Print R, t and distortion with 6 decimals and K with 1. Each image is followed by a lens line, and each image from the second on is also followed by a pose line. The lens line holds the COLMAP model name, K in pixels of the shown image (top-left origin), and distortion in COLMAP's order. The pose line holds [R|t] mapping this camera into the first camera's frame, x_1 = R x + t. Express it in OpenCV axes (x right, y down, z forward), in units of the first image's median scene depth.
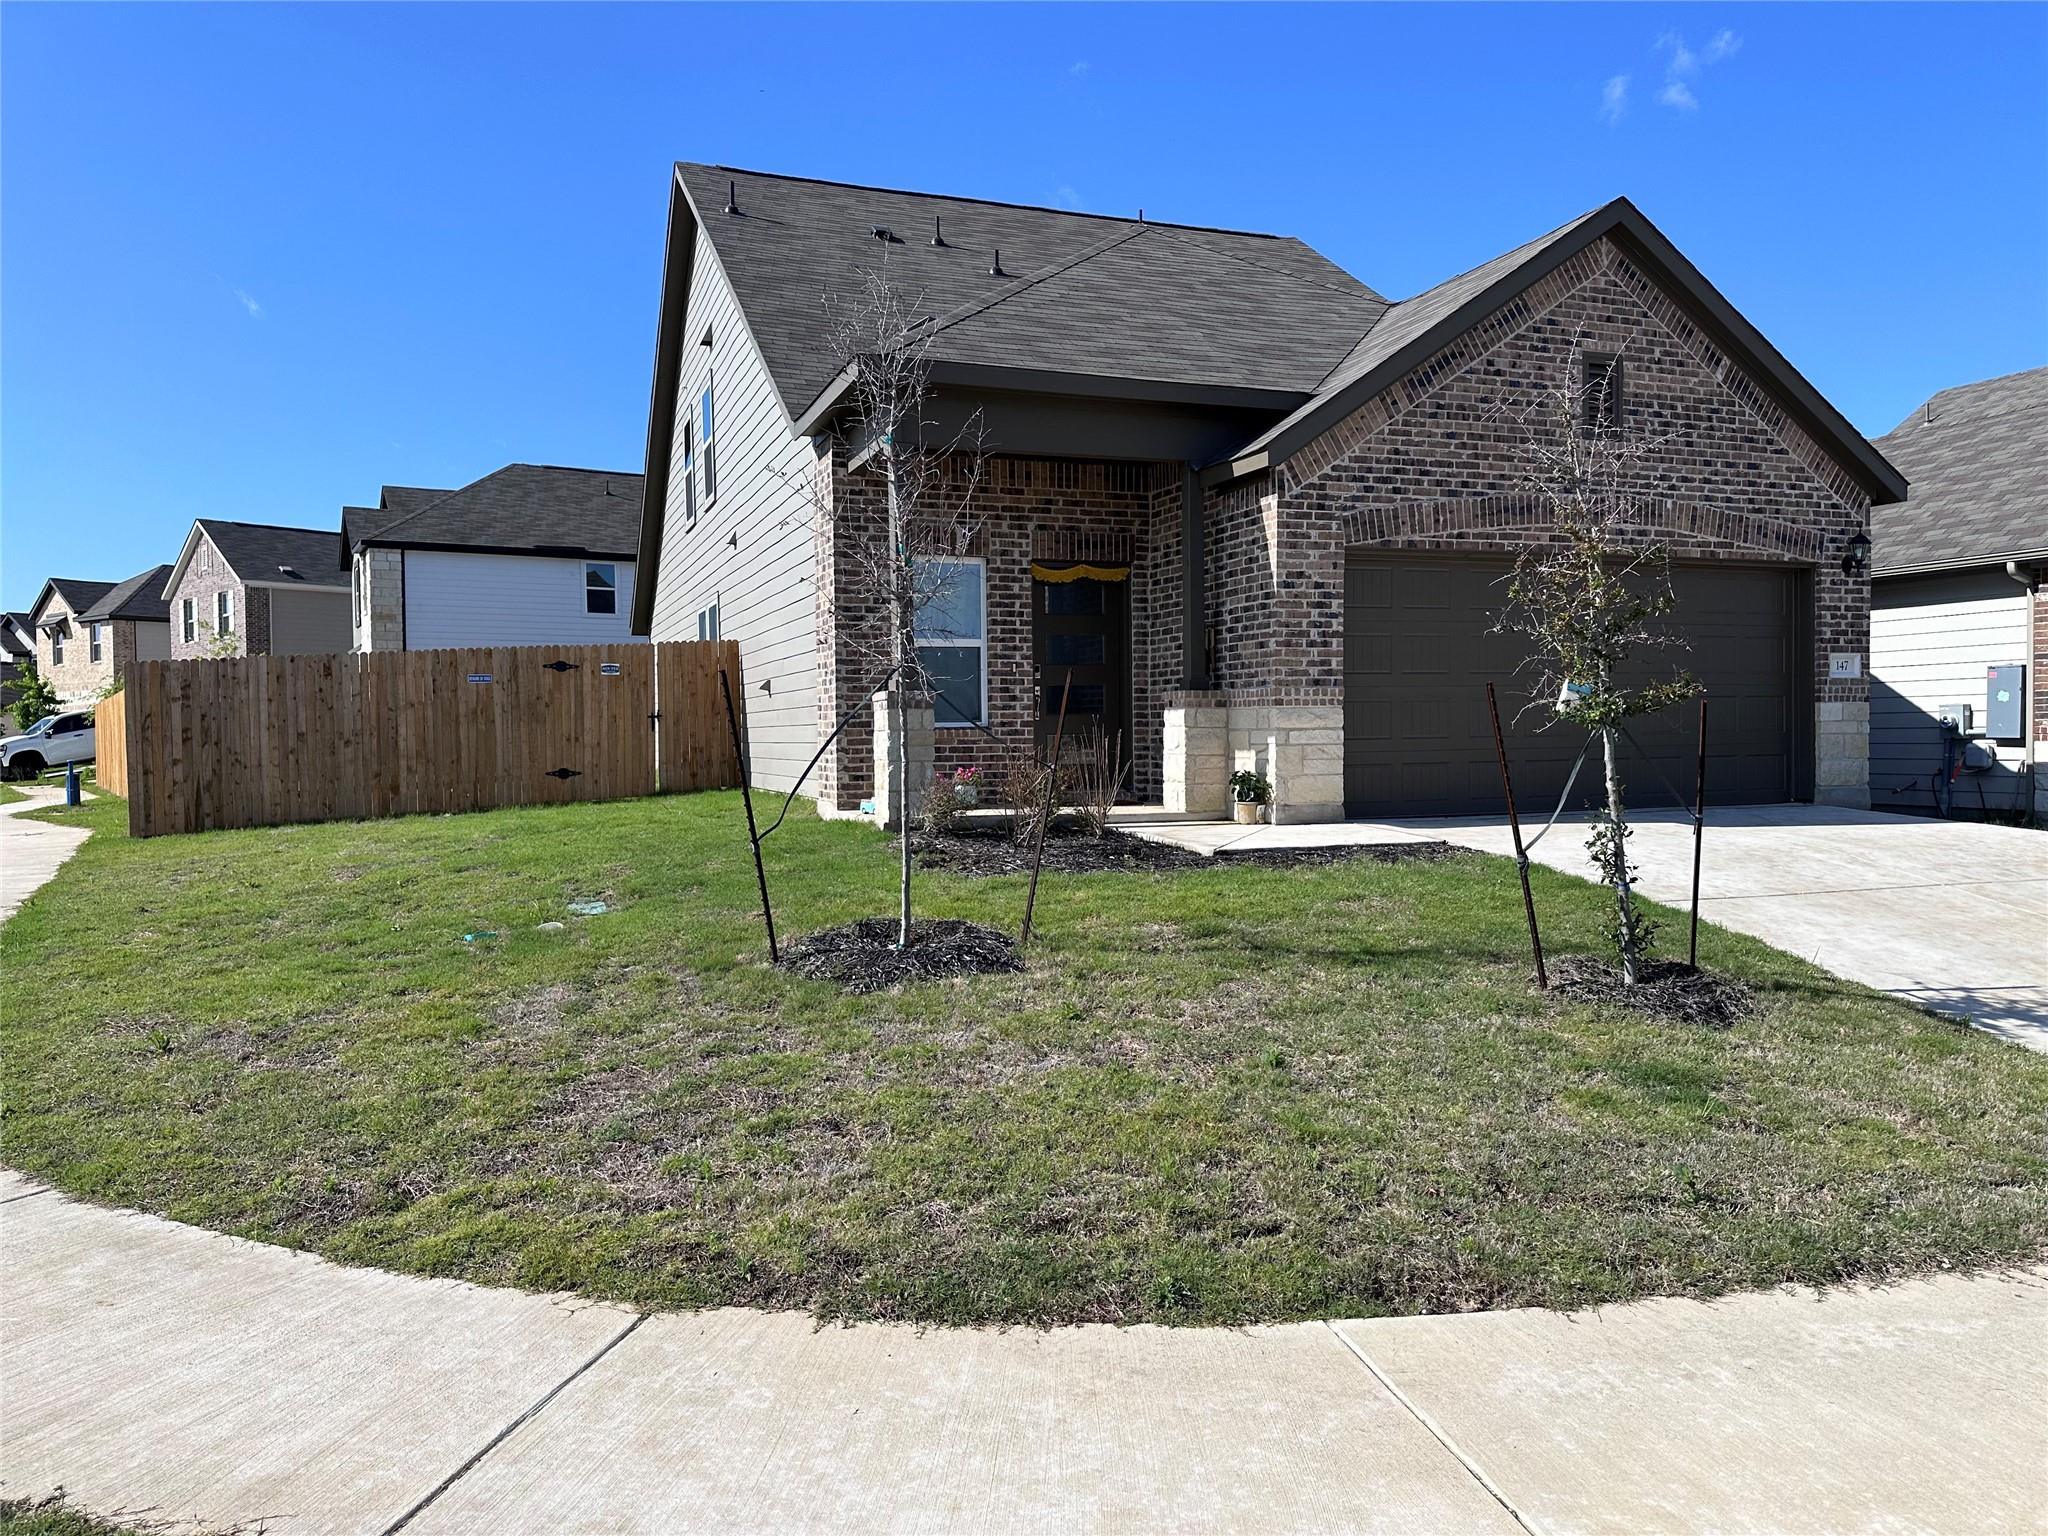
lens RADIAL K [[1397.3, 0, 1009.5], [0, 1397.3, 779.4], [0, 0, 1]] dist [0.083908, -0.002727]
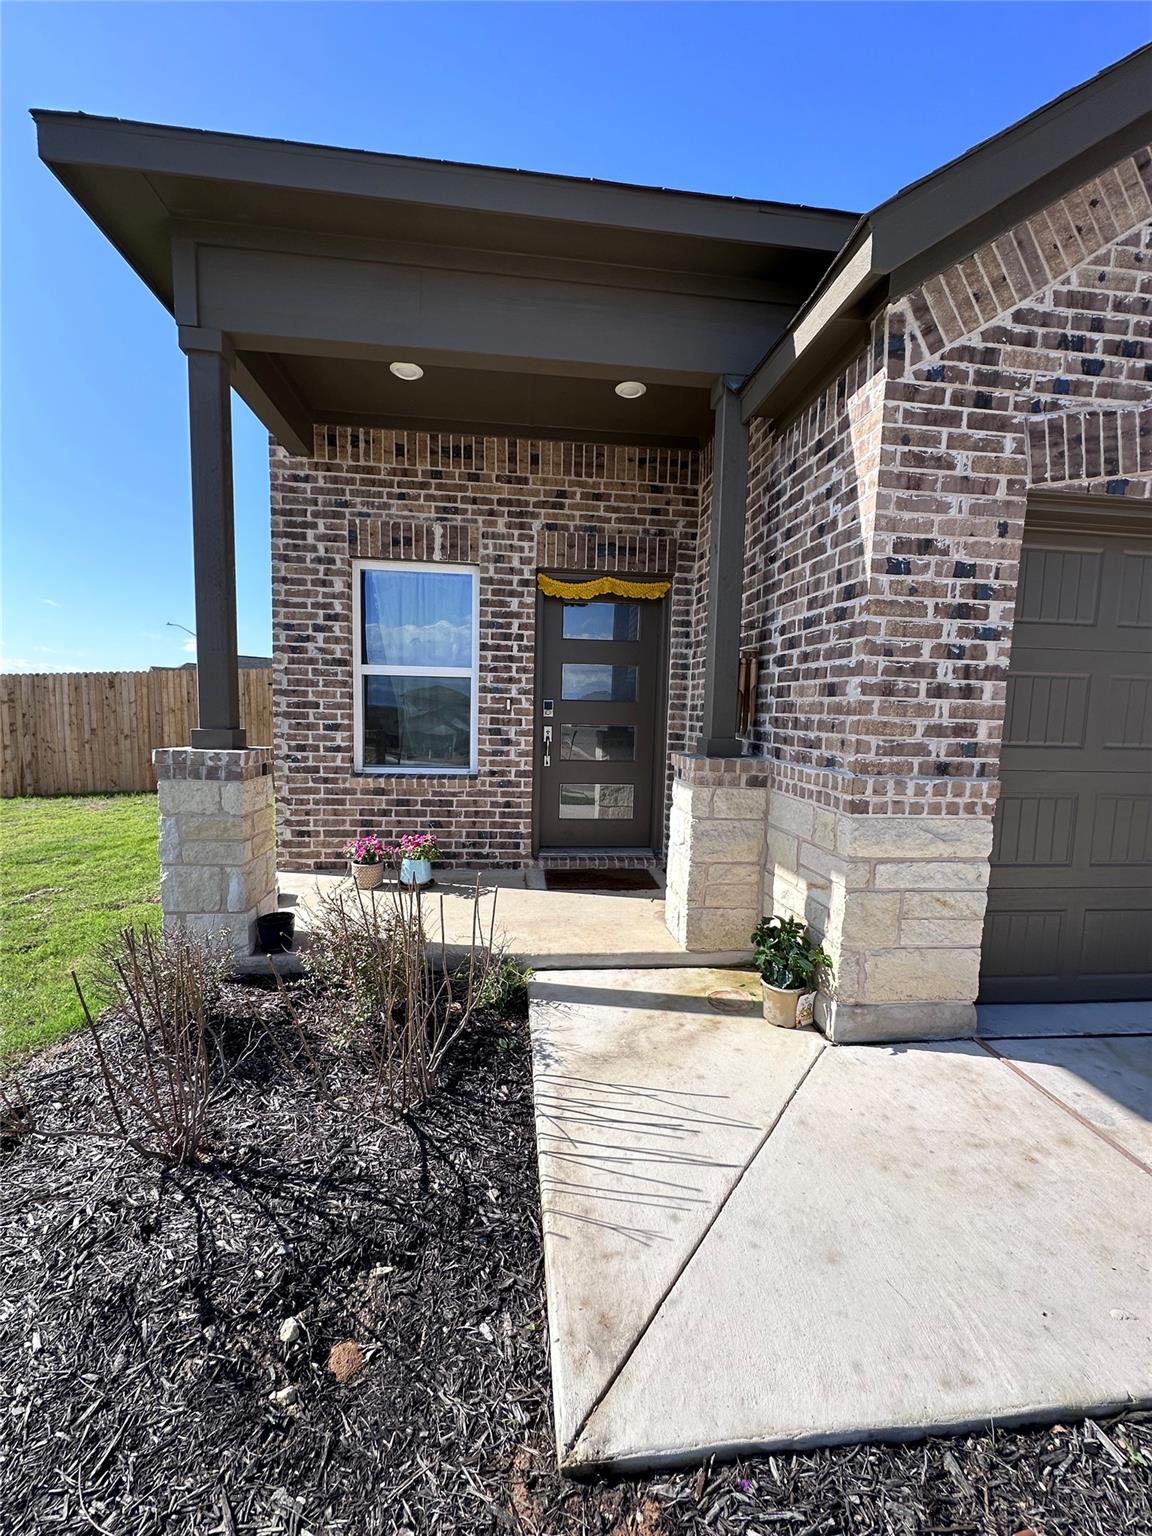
lens RADIAL K [[611.4, 0, 576.6], [0, 611.4, 768.0], [0, 0, 1]] dist [-0.004826, 0.000475]
pose [[0.970888, 0.059119, -0.232124, 0.135873], [-0.044937, 0.996813, 0.065921, -0.074044], [0.235281, -0.053571, 0.970450, 0.721636]]
